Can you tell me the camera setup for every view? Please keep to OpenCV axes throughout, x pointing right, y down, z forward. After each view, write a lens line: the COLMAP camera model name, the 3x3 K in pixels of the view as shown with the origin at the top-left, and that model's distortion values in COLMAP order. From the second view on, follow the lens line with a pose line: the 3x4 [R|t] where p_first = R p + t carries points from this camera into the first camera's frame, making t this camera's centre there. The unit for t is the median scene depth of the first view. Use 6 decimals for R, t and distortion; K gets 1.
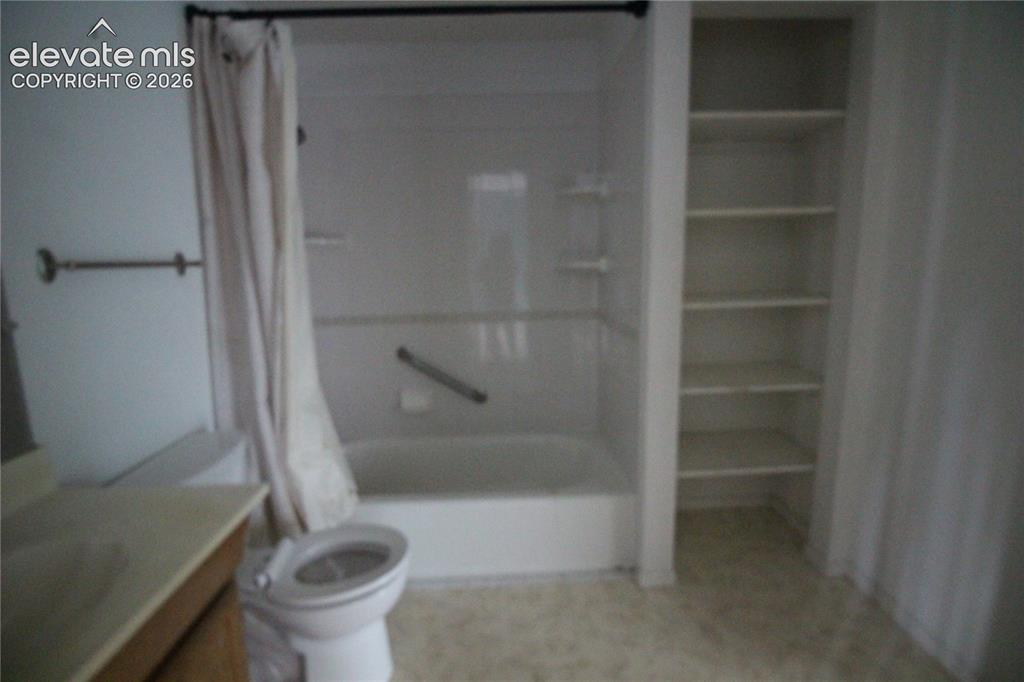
lens RADIAL K [[489.3, 0, 512.0], [0, 489.3, 341.0], [0, 0, 1]] dist [-0.017966, -0.000123]
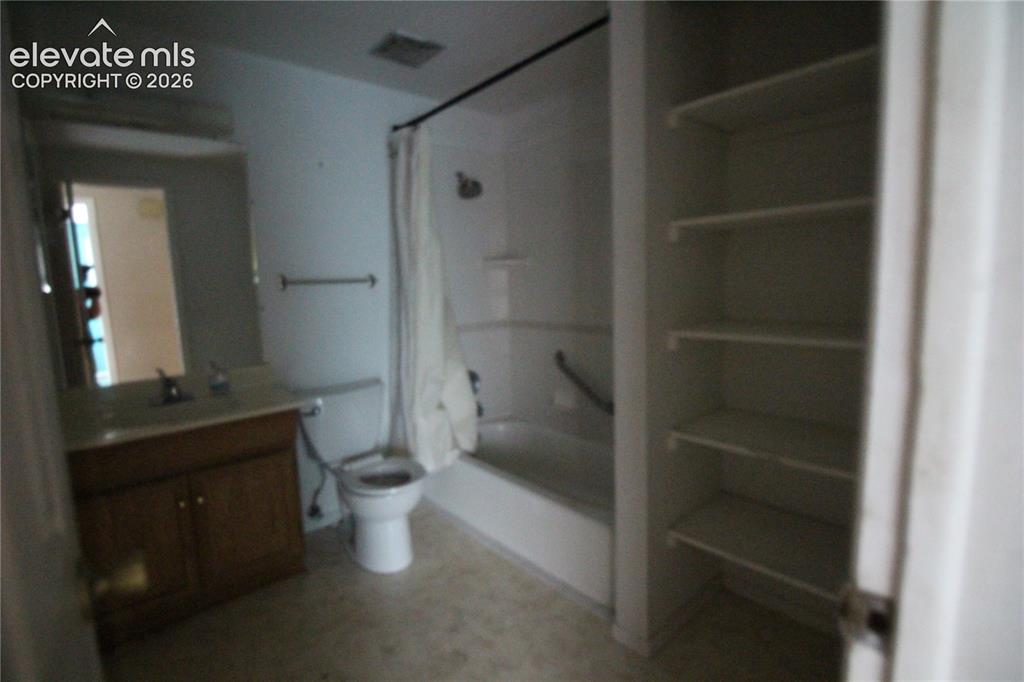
lens RADIAL K [[489.3, 0, 512.0], [0, 489.3, 341.0], [0, 0, 1]] dist [-0.017966, -0.000123]
pose [[0.625219, 0.102102, -0.773742, 0.856364], [-0.116233, 0.992531, 0.037052, -0.059236], [0.771746, 0.066768, 0.632416, 0.262780]]
